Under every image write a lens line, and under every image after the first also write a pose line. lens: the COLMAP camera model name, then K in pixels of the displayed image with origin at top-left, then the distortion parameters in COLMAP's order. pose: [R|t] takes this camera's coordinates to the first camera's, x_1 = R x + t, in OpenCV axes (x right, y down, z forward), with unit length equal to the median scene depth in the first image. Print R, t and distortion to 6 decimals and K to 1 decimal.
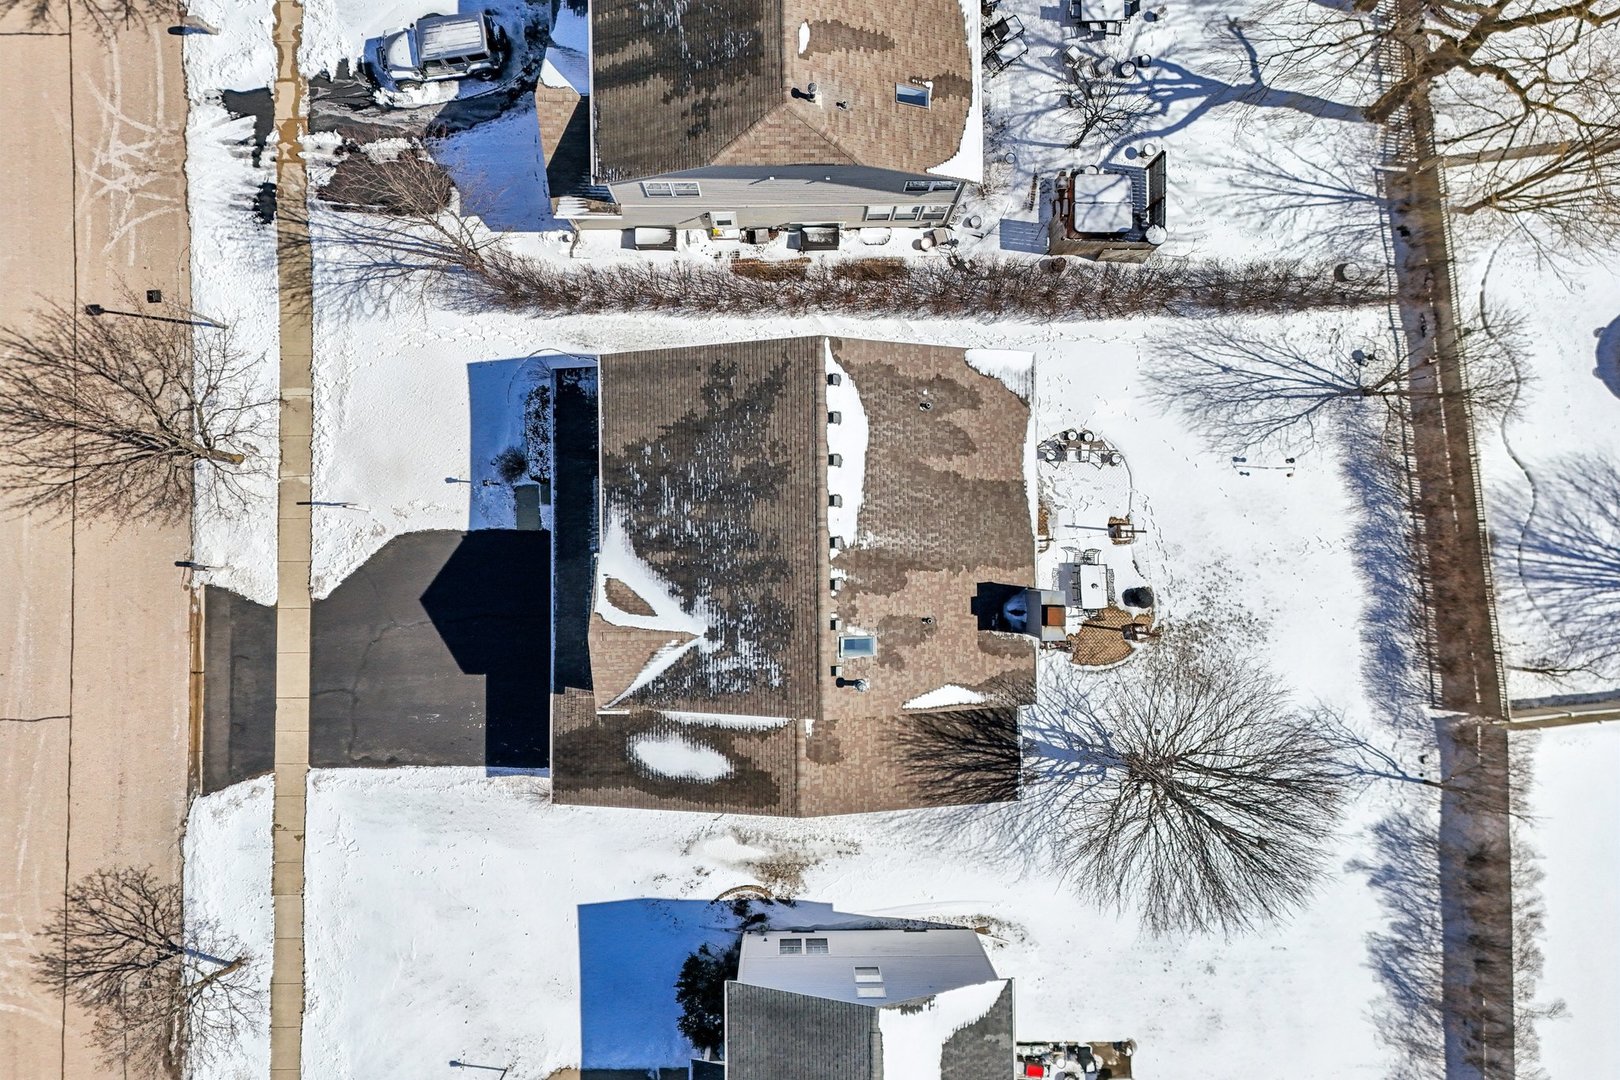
lens RADIAL K [[1202.9, 0, 810.0], [0, 1202.9, 540.0], [0, 0, 1]] dist [0.119325, -0.146067]
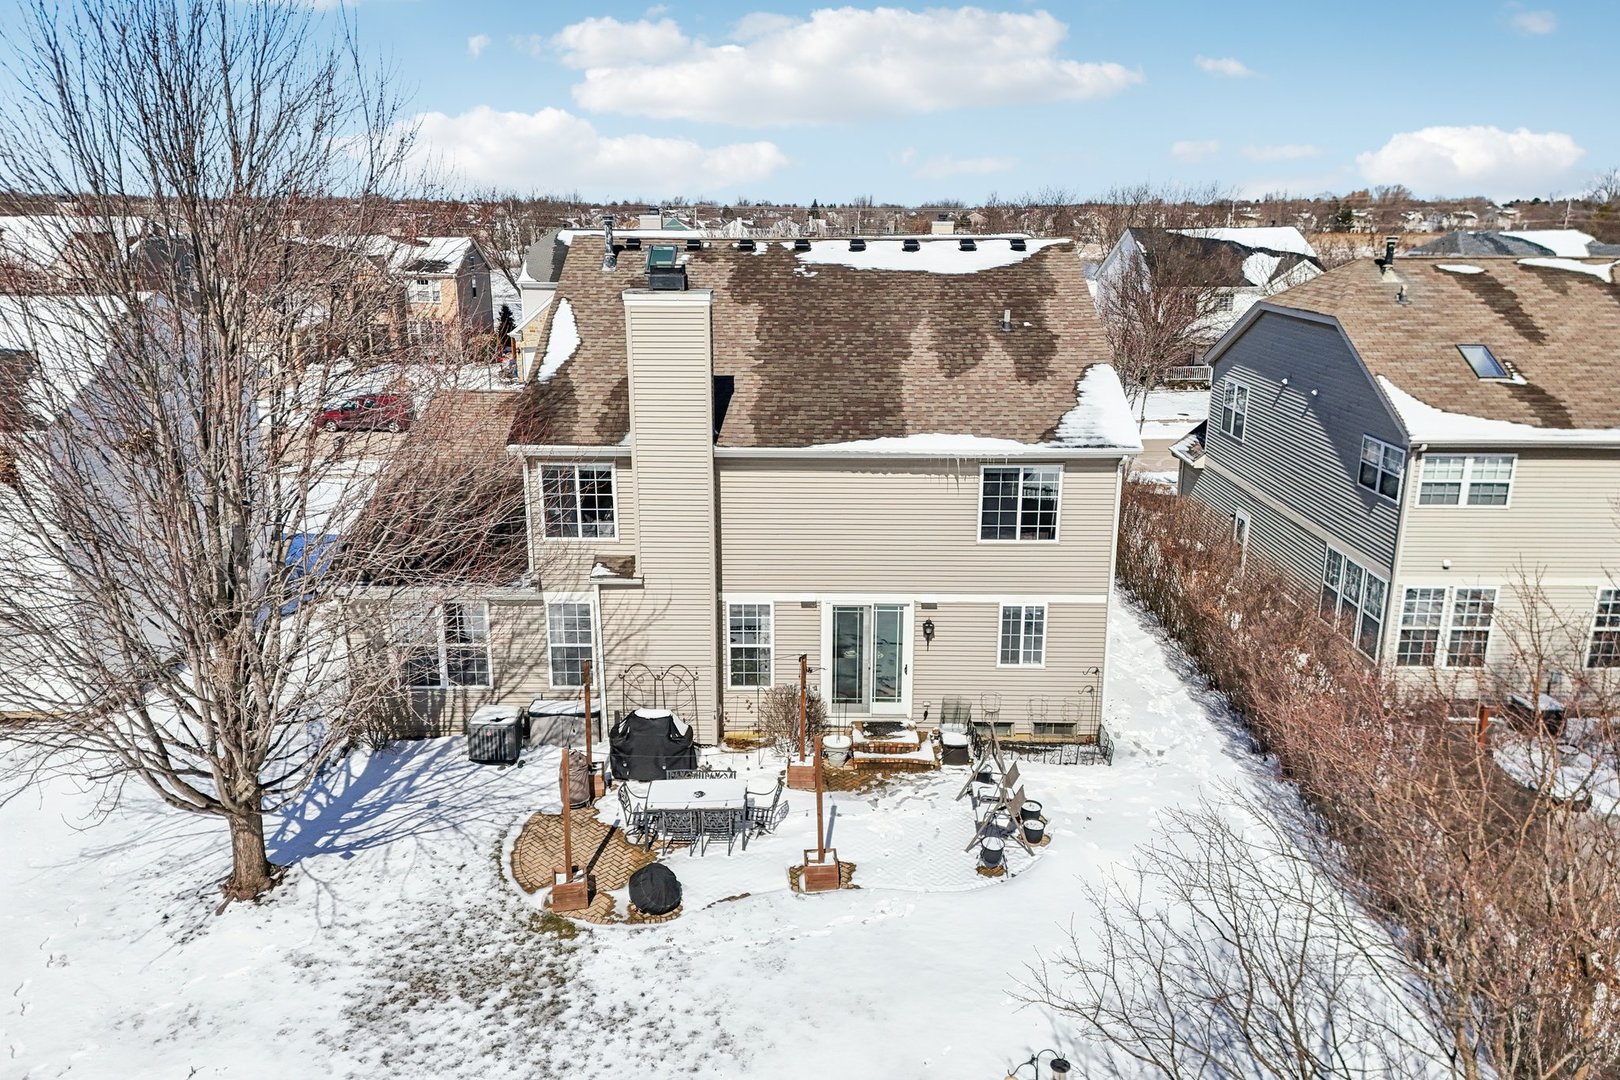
lens RADIAL K [[1186.0, 0, 803.4], [0, 1186.0, 527.5], [0, 0, 1]] dist [0.110982, -0.136052]
pose [[-0.022176, 0.233609, -0.972078, 0.632265], [-0.999624, 0.010505, 0.025329, -0.012615], [0.016129, 0.972274, 0.233288, 0.792262]]
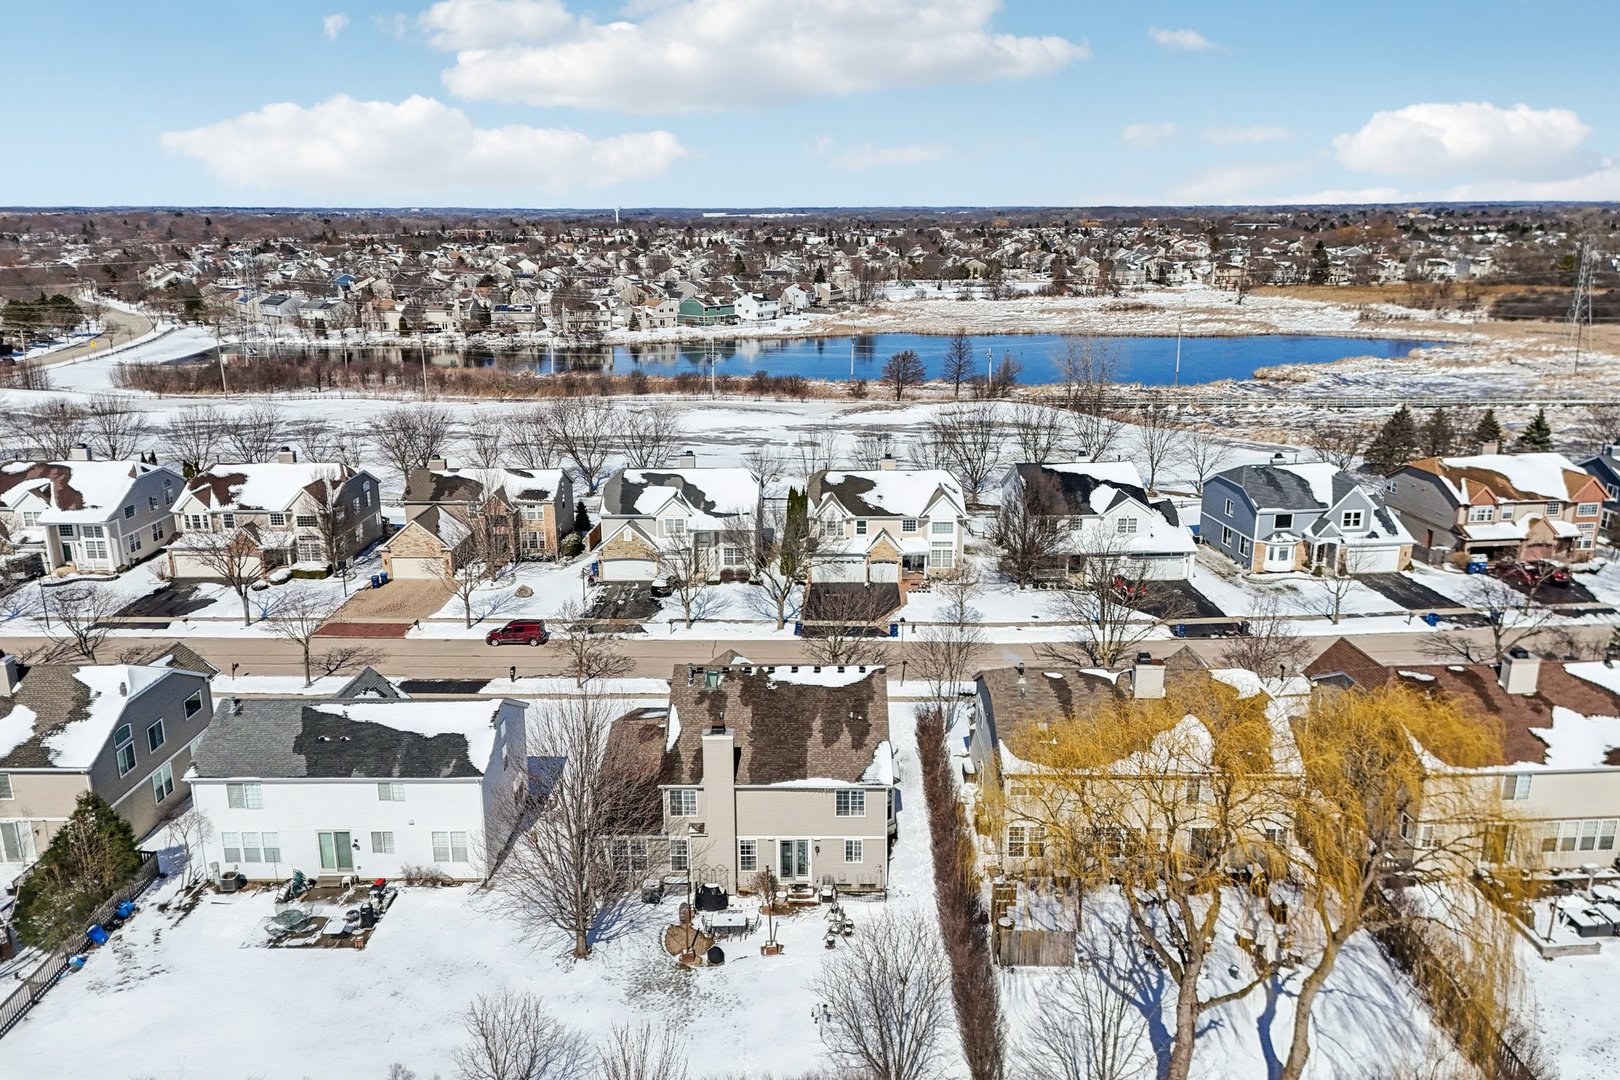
lens RADIAL K [[1186.0, 0, 803.4], [0, 1186.0, 527.5], [0, 0, 1]] dist [0.110982, -0.136052]
pose [[-0.031611, 0.225299, -0.973777, 1.346810], [-0.999237, 0.015246, 0.035965, -0.089709], [0.022949, 0.974170, 0.224645, 0.315664]]
